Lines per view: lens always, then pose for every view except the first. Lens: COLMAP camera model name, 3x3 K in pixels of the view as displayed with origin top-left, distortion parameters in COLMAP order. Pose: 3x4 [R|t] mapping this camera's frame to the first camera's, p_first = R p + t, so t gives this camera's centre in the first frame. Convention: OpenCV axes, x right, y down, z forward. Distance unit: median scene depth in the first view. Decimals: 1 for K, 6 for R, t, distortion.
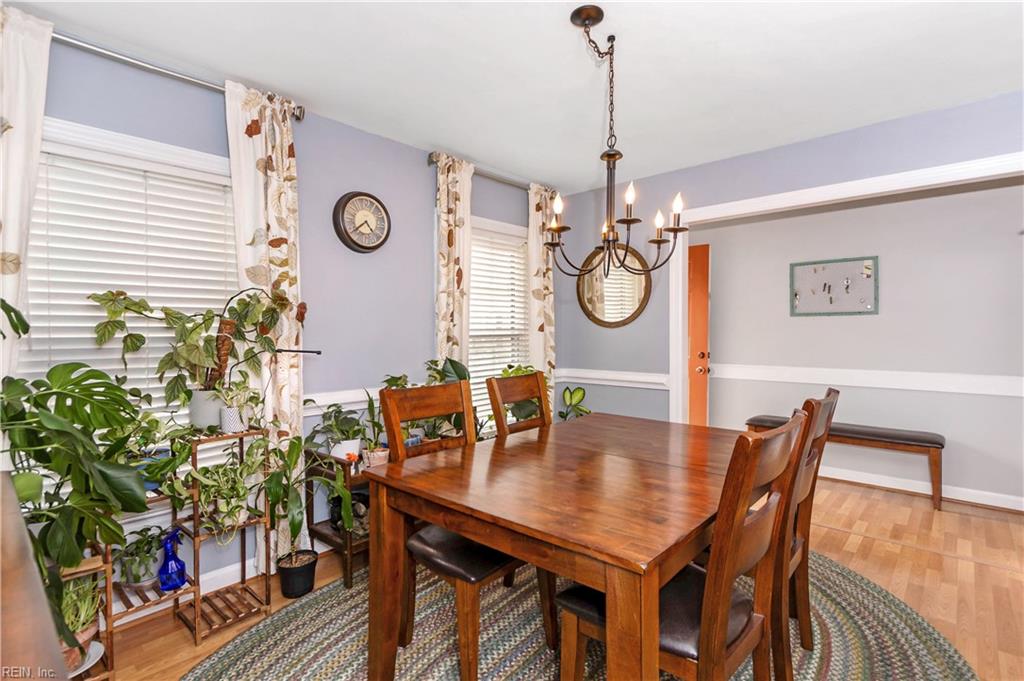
lens RADIAL K [[477.0, 0, 510.0], [0, 477.0, 335.4], [0, 0, 1]] dist [-0.000232, -0.000582]
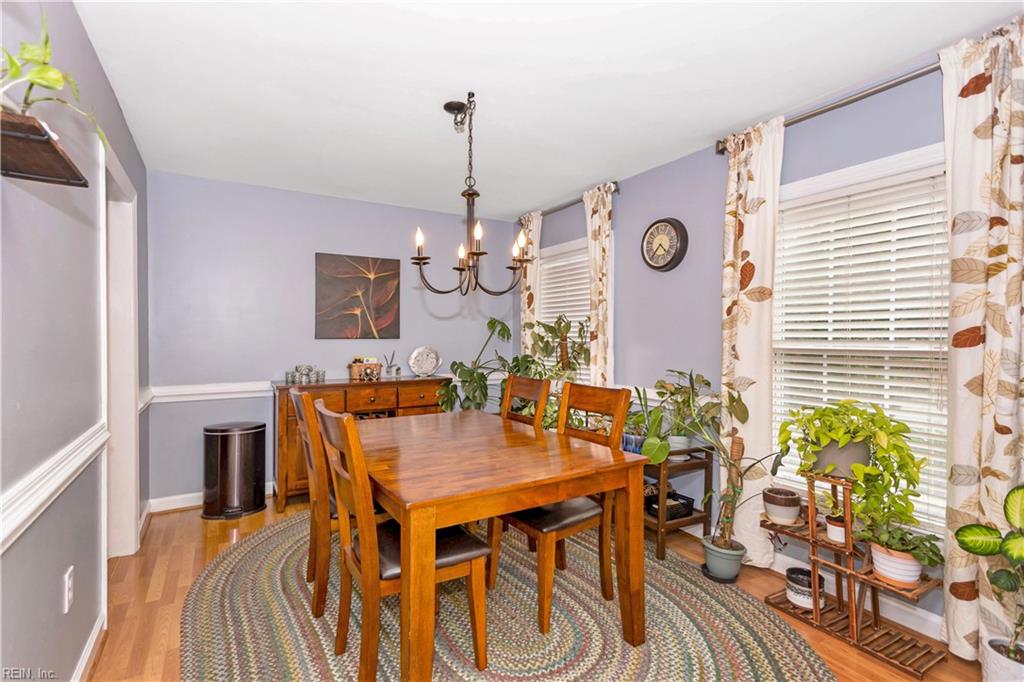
lens RADIAL K [[496.8, 0, 512.0], [0, 496.8, 341.0], [0, 0, 1]] dist [0.001374, 0.000176]
pose [[-0.300159, 0.008870, -0.953848, 0.589735], [-0.023125, 0.999595, 0.016572, -0.010951], [0.953609, 0.027032, -0.299832, 0.634698]]
